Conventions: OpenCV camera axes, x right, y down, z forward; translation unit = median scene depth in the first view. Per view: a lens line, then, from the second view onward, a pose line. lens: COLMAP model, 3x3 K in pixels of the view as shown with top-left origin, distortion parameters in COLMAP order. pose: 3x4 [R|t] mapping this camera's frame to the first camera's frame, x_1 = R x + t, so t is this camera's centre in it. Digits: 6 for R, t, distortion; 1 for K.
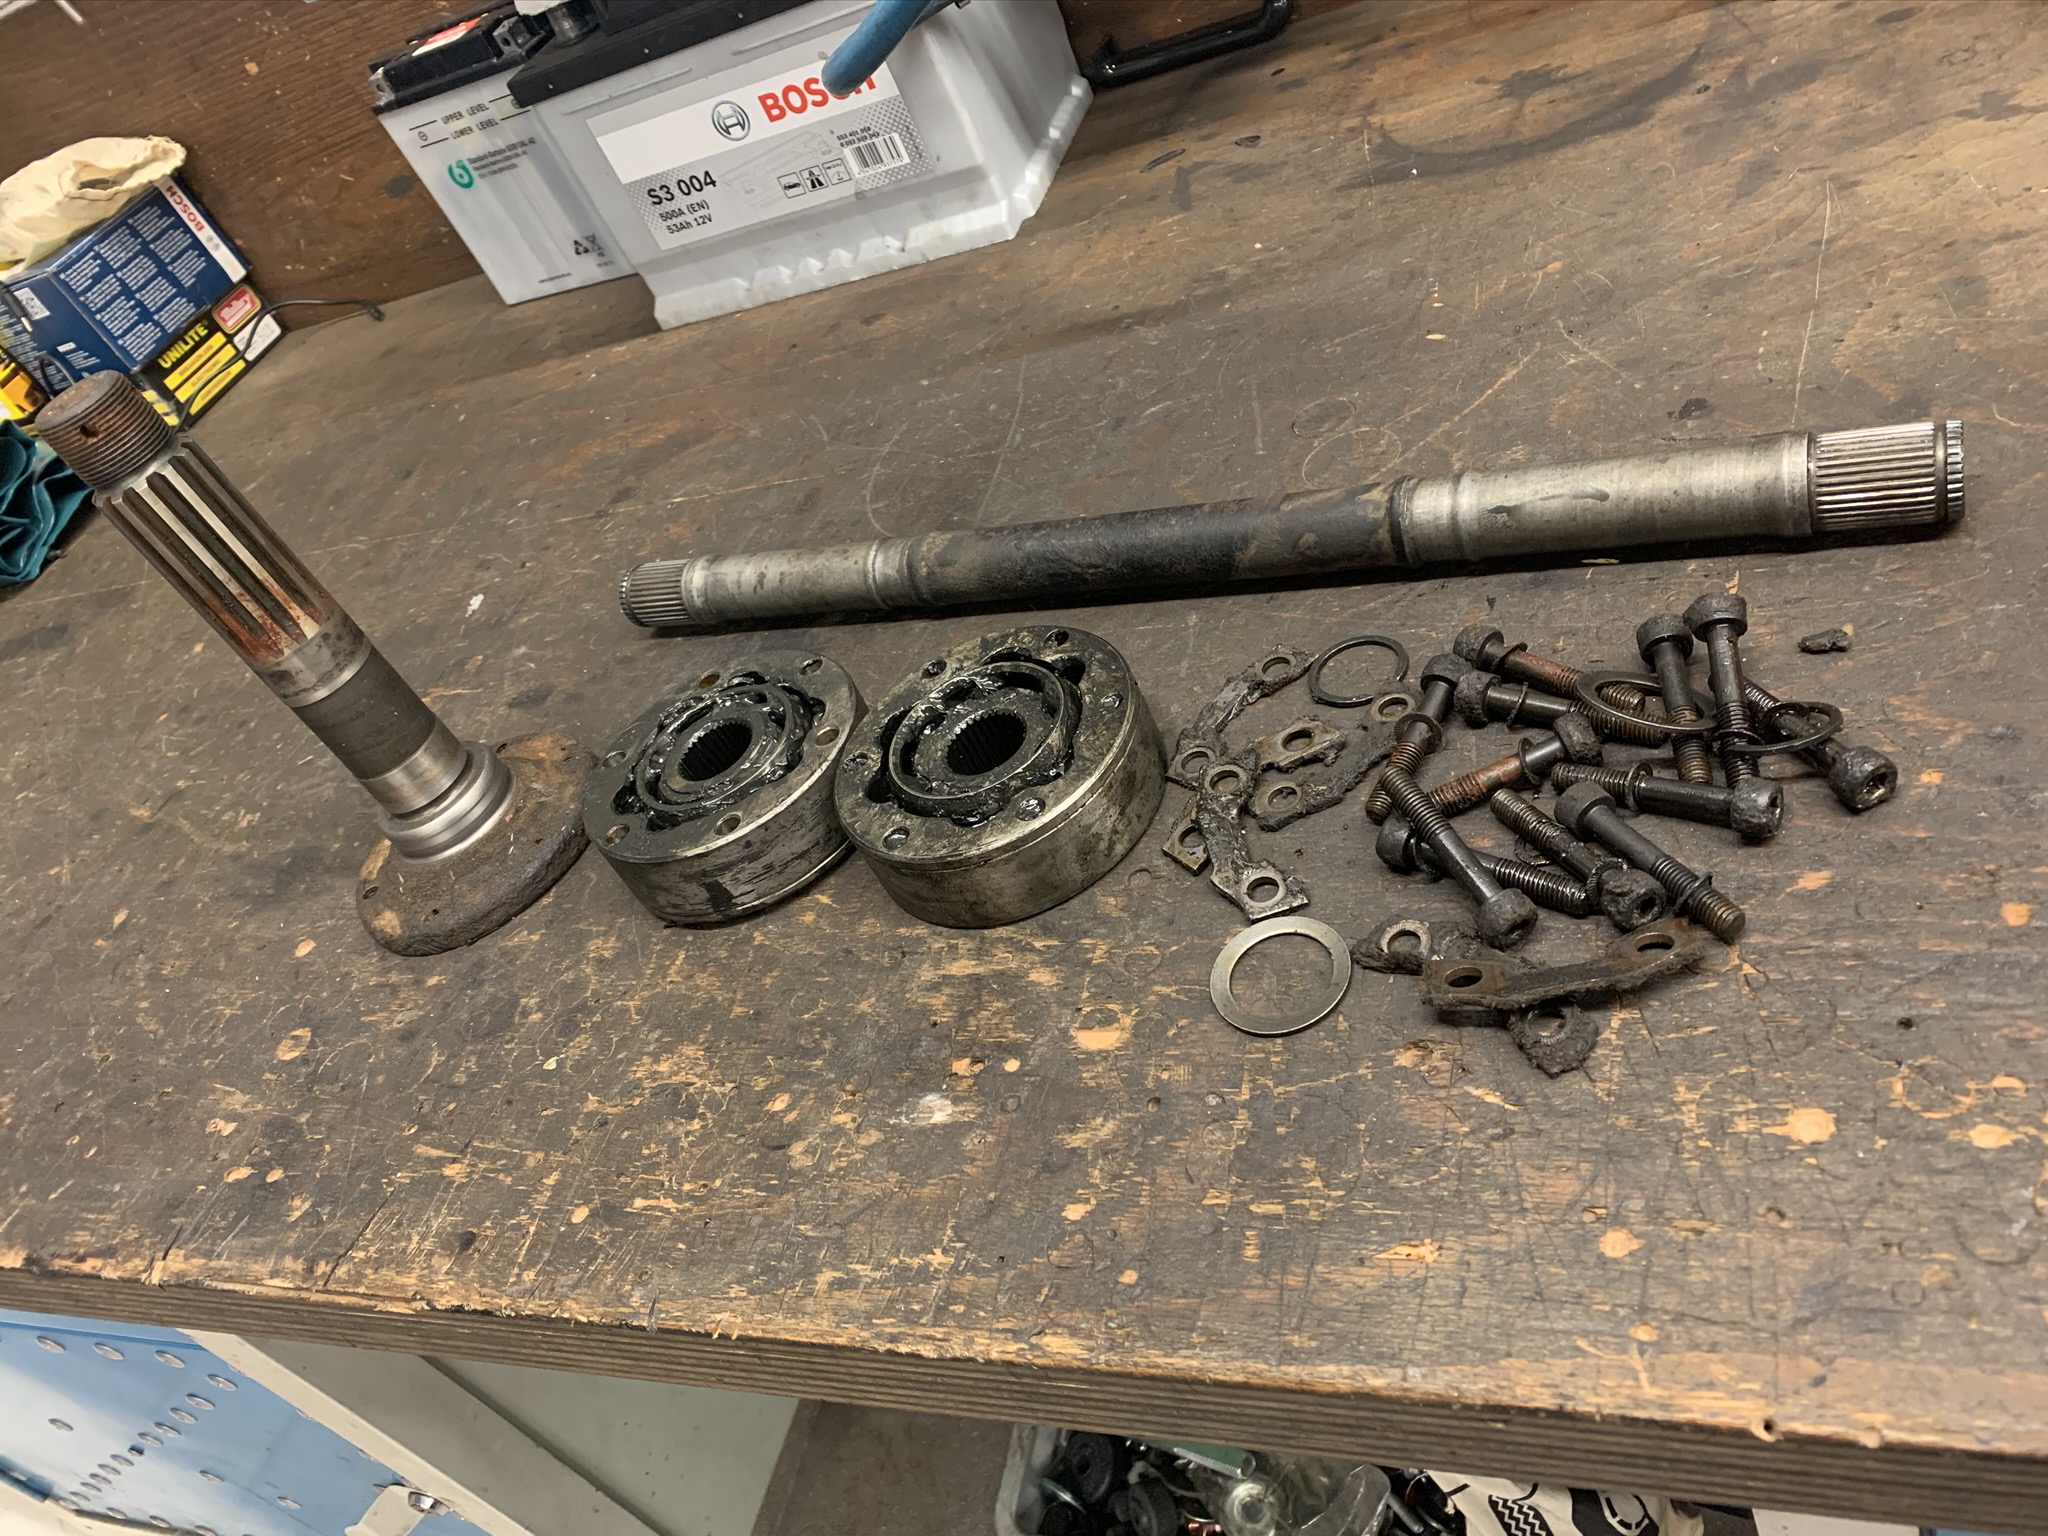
lens RADIAL K [[1634.6, 0, 1024.0], [0, 1634.6, 768.0], [0, 0, 1]] dist [0.005756, 0.017859]
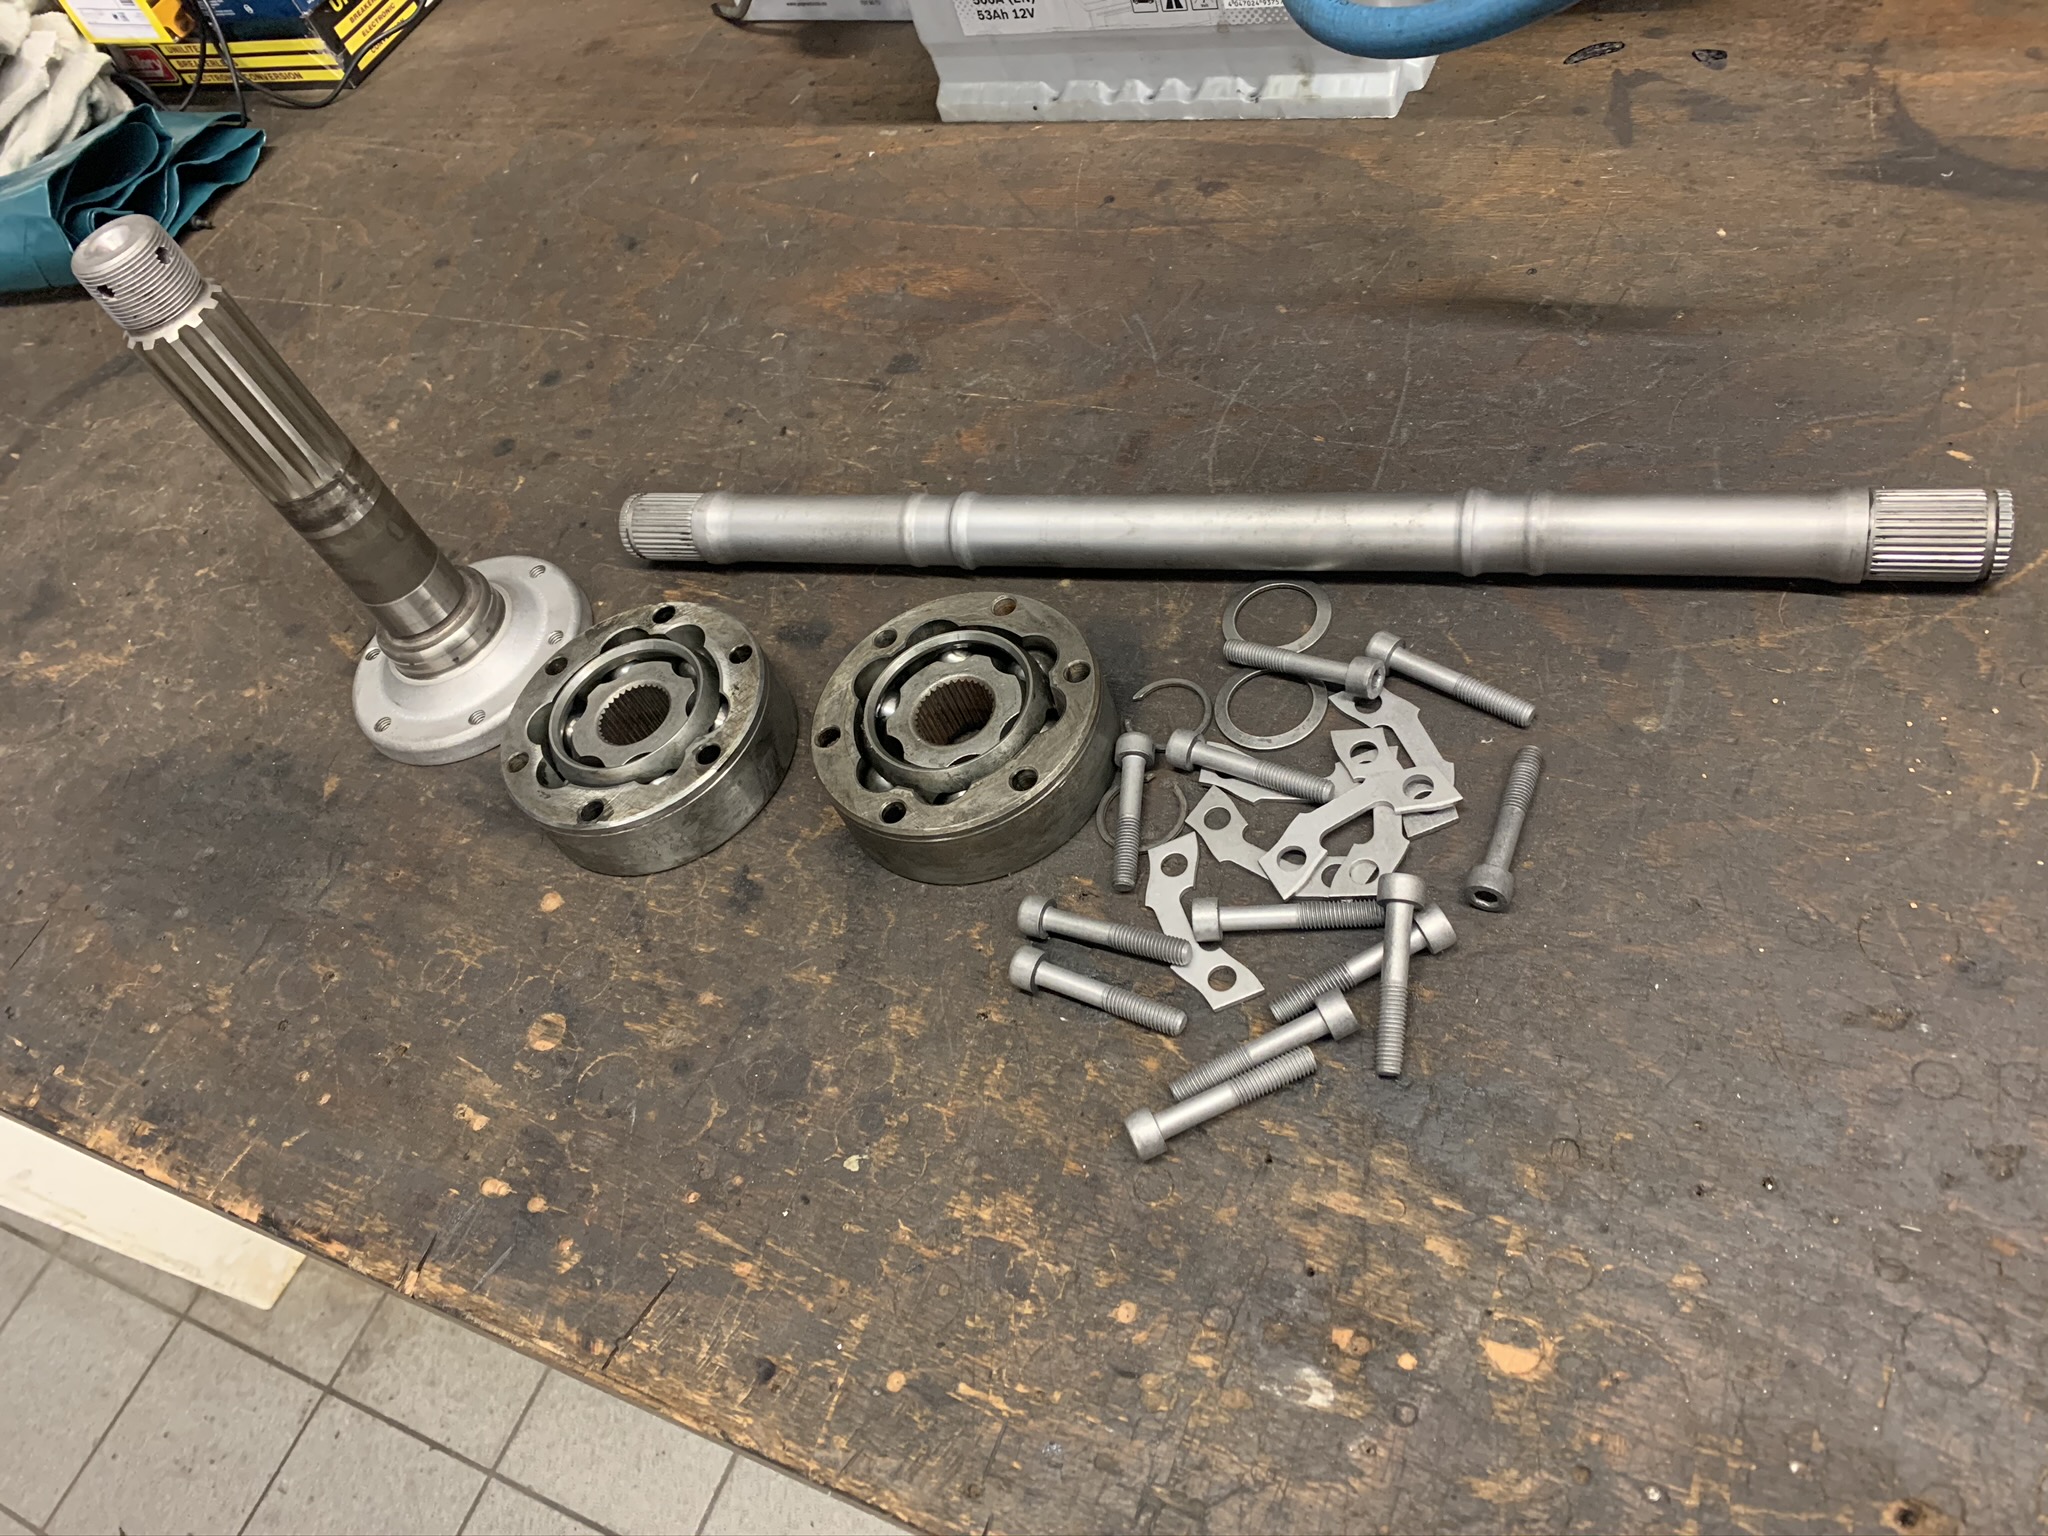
lens RADIAL K [[1634.6, 0, 1024.0], [0, 1634.6, 768.0], [0, 0, 1]] dist [0.005756, 0.017859]
pose [[0.986626, 0.162519, 0.012481, -0.237691], [-0.160942, 0.959198, 0.232457, -0.263309], [0.025807, -0.231357, 0.972527, 0.150194]]
